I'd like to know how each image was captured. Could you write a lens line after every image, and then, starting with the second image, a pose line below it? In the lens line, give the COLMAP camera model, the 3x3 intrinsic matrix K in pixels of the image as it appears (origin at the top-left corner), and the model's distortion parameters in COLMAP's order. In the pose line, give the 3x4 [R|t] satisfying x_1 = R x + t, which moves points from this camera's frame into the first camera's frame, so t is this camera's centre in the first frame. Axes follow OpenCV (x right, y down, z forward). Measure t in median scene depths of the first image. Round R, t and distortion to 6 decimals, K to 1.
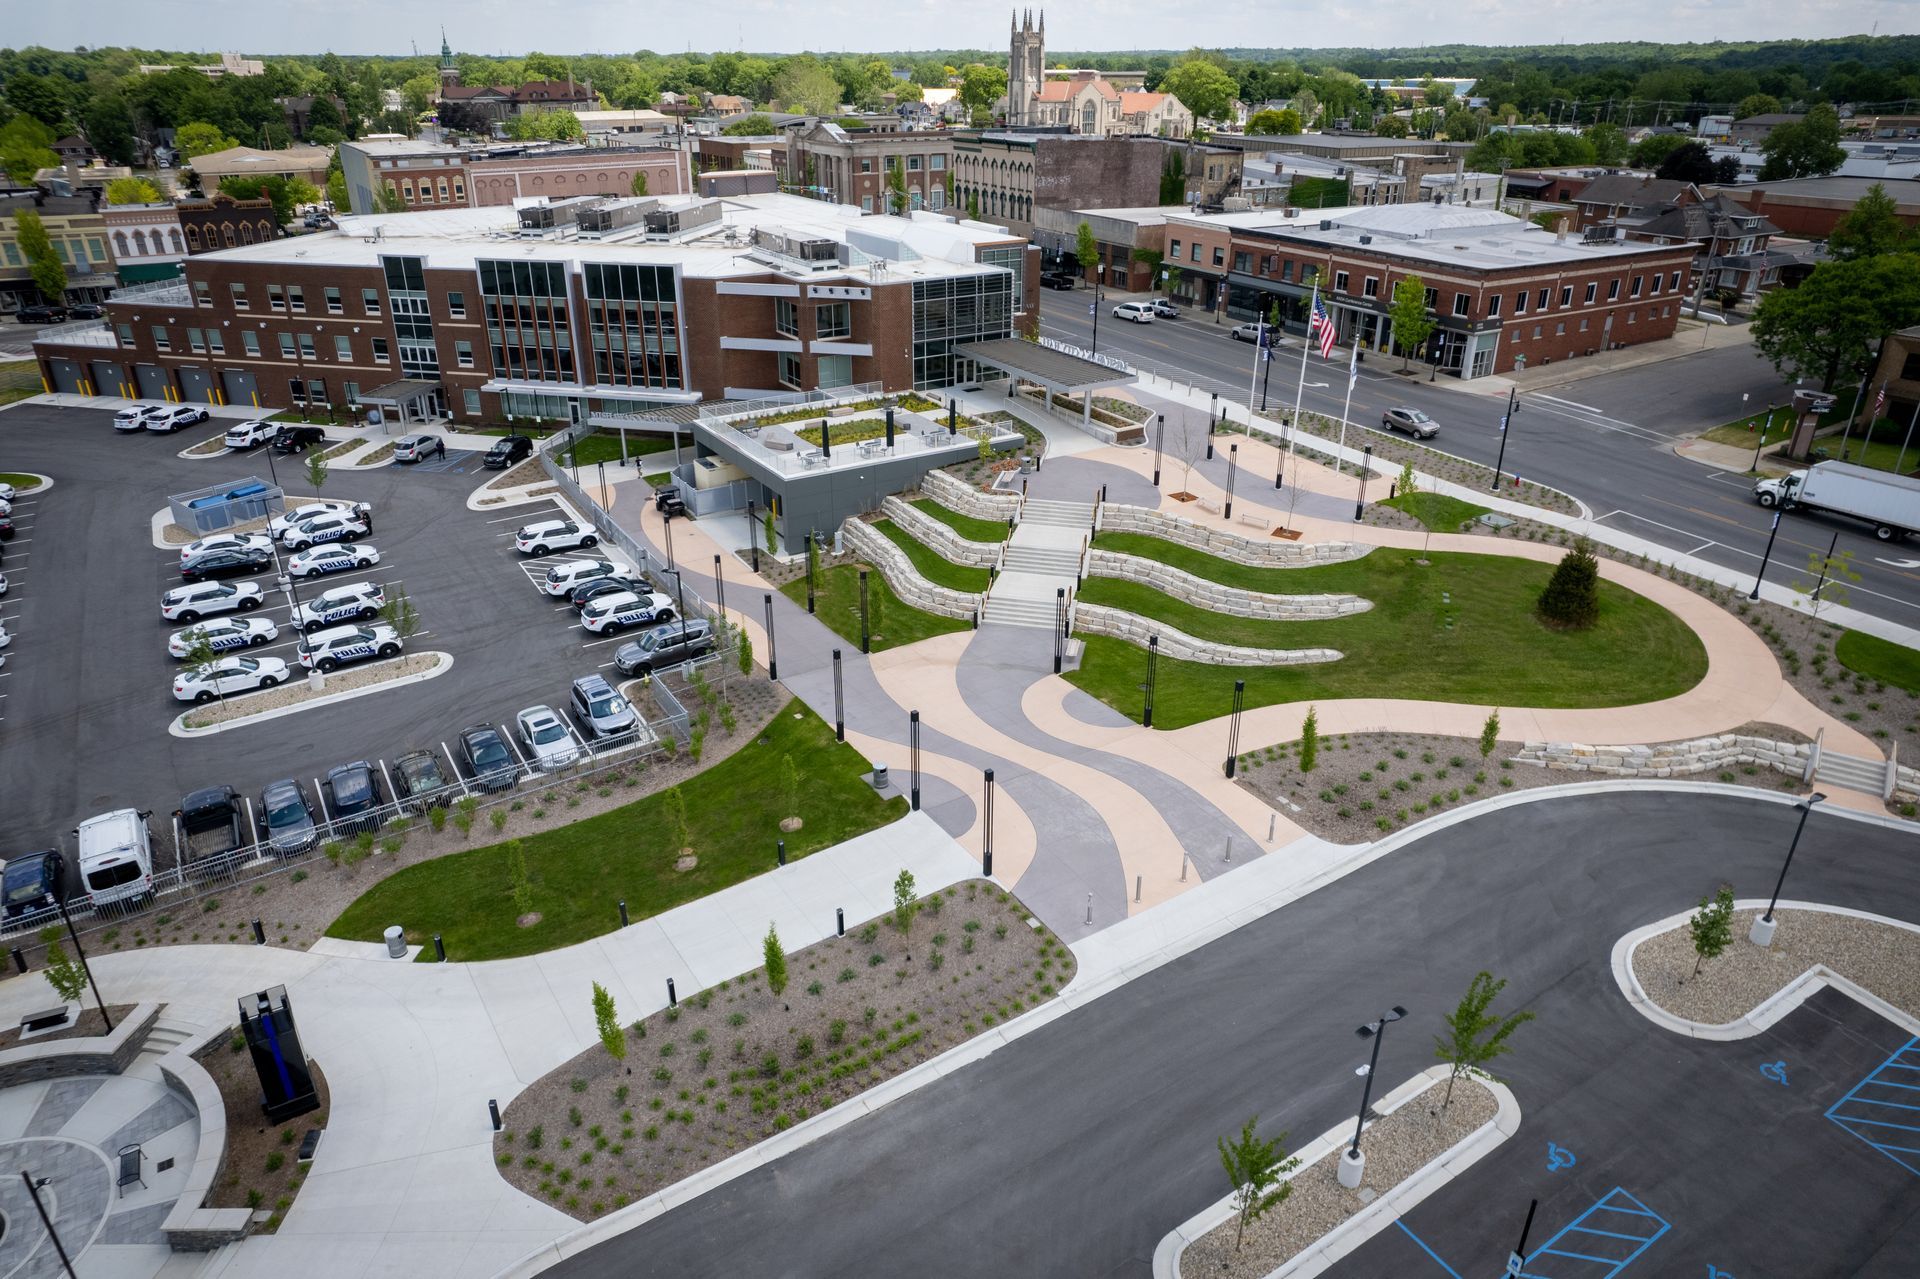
lens RADIAL K [[1239.5, 0, 960.0], [0, 1239.5, 639.5], [0, 0, 1]] dist [-0.058793, 0.046691]
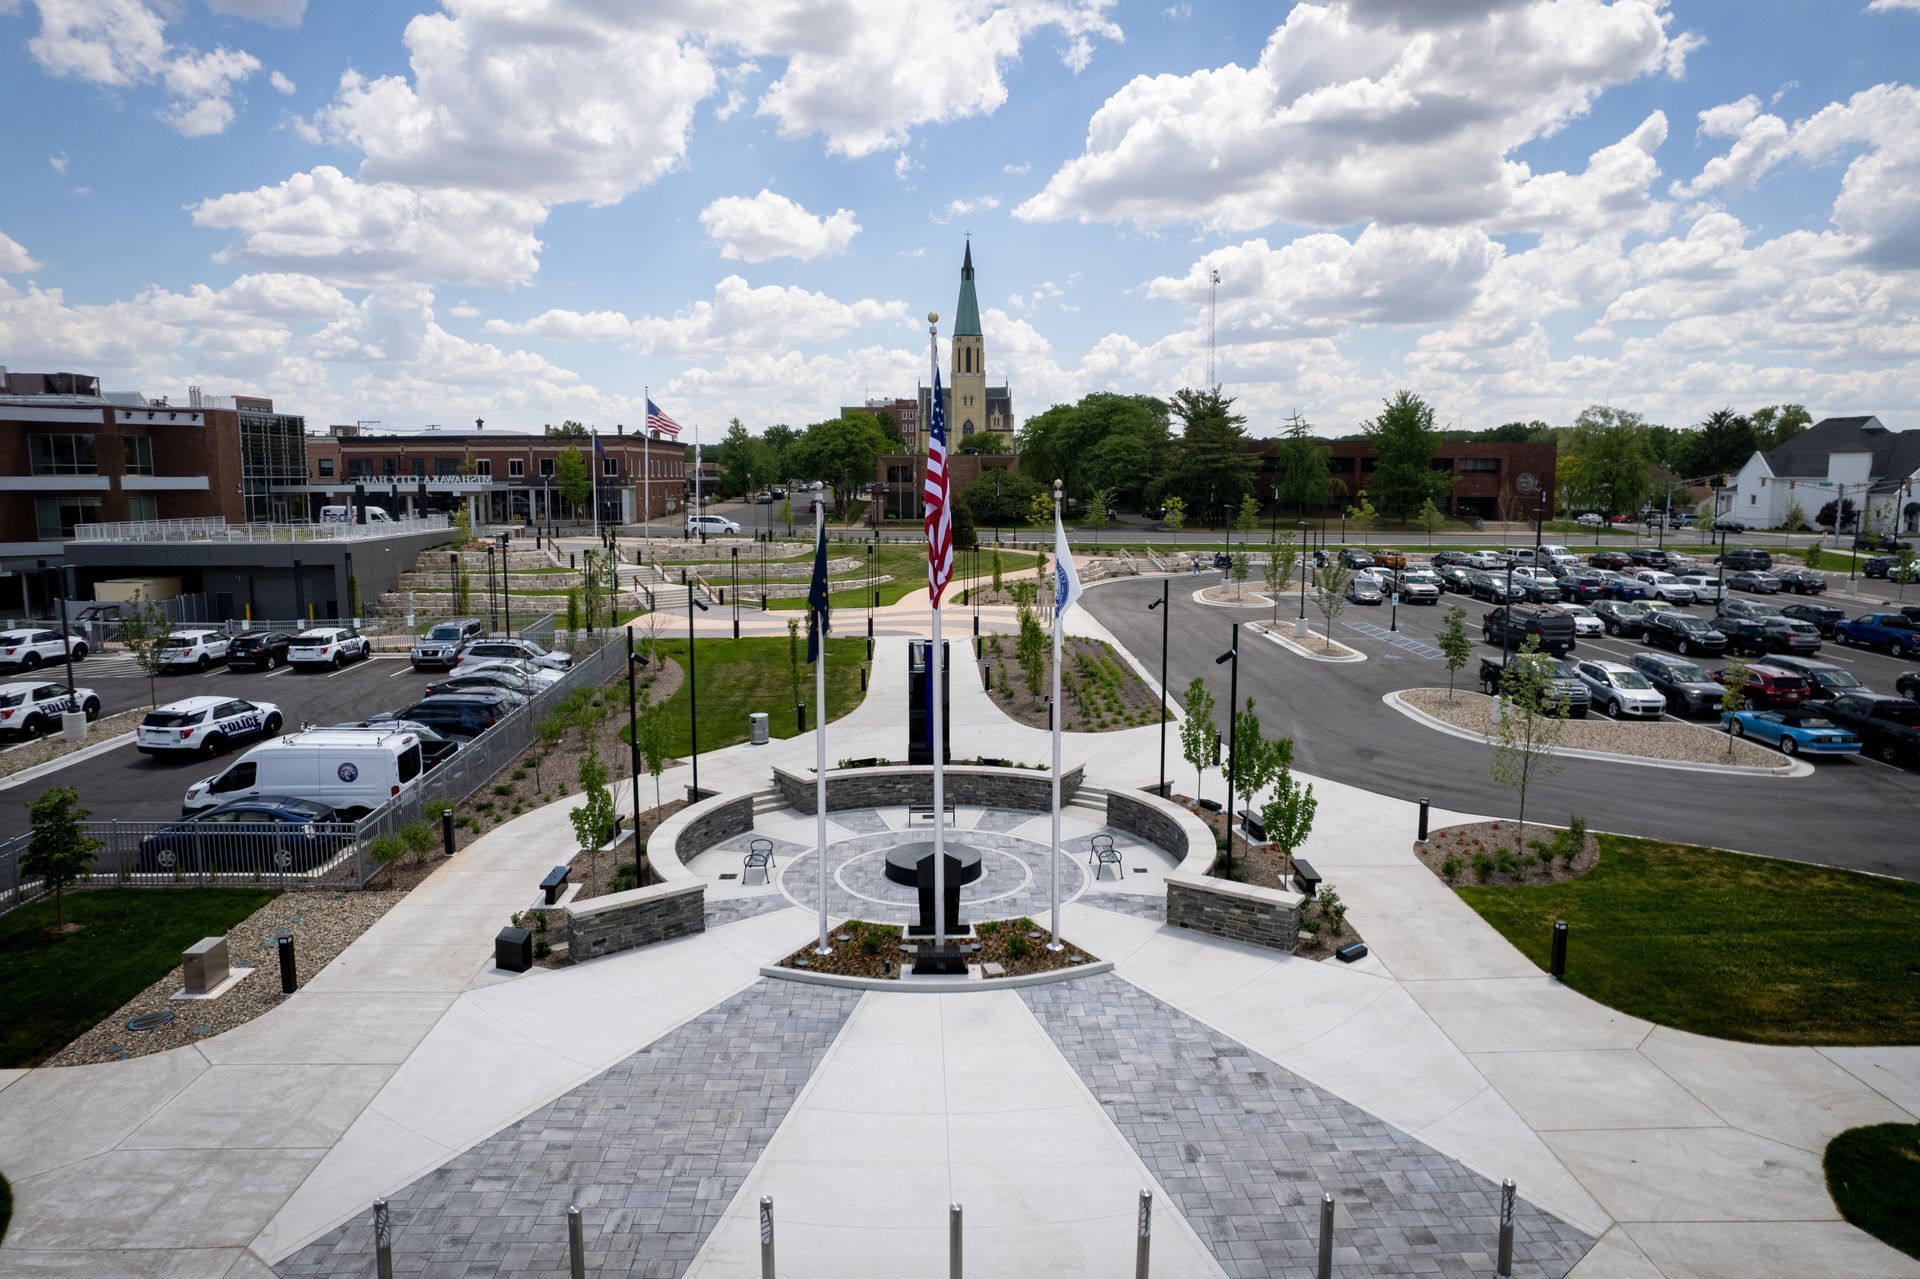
lens RADIAL K [[1239.5, 0, 960.0], [0, 1239.5, 639.5], [0, 0, 1]] dist [-0.058793, 0.046691]
pose [[0.512472, -0.118523, 0.850485, -0.509026], [0.368664, 0.924873, -0.093254, 0.139216], [-0.775538, 0.361333, 0.517667, 0.153964]]
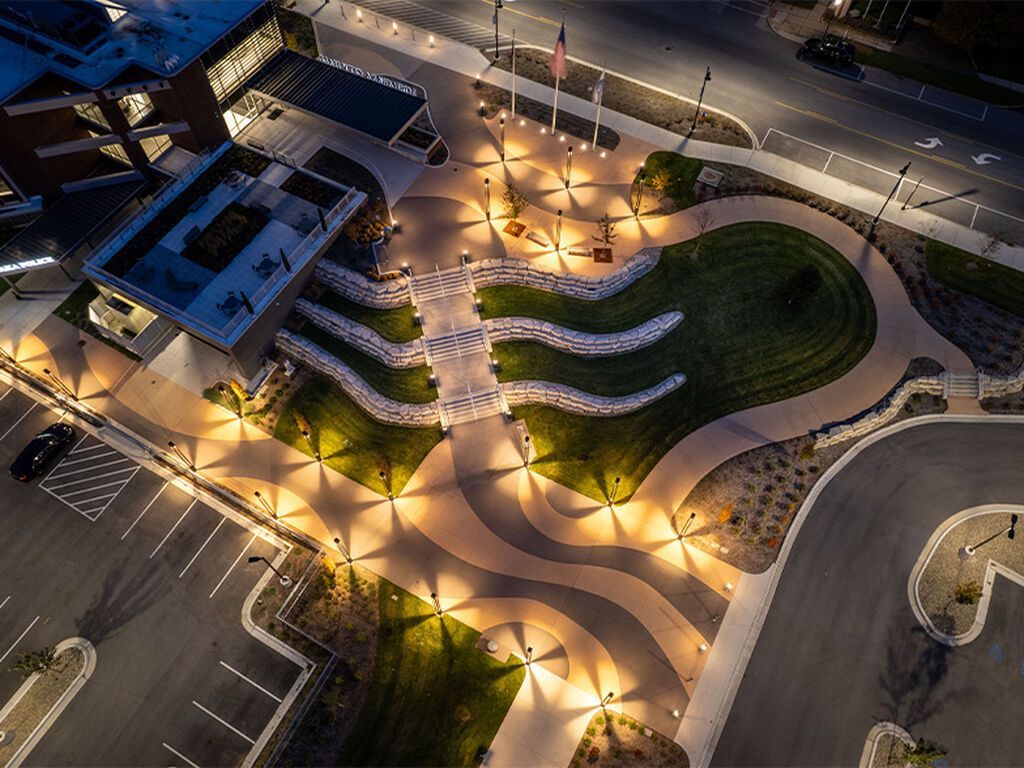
lens RADIAL K [[734.2, 0, 512.0], [0, 734.2, 384.0], [0, 0, 1]] dist [-0.058784, 0.044365]
pose [[0.879147, -0.410177, 0.242601, -0.065695], [0.206977, 0.787207, 0.580918, -0.336209], [-0.429257, -0.460499, 0.776968, 0.223598]]
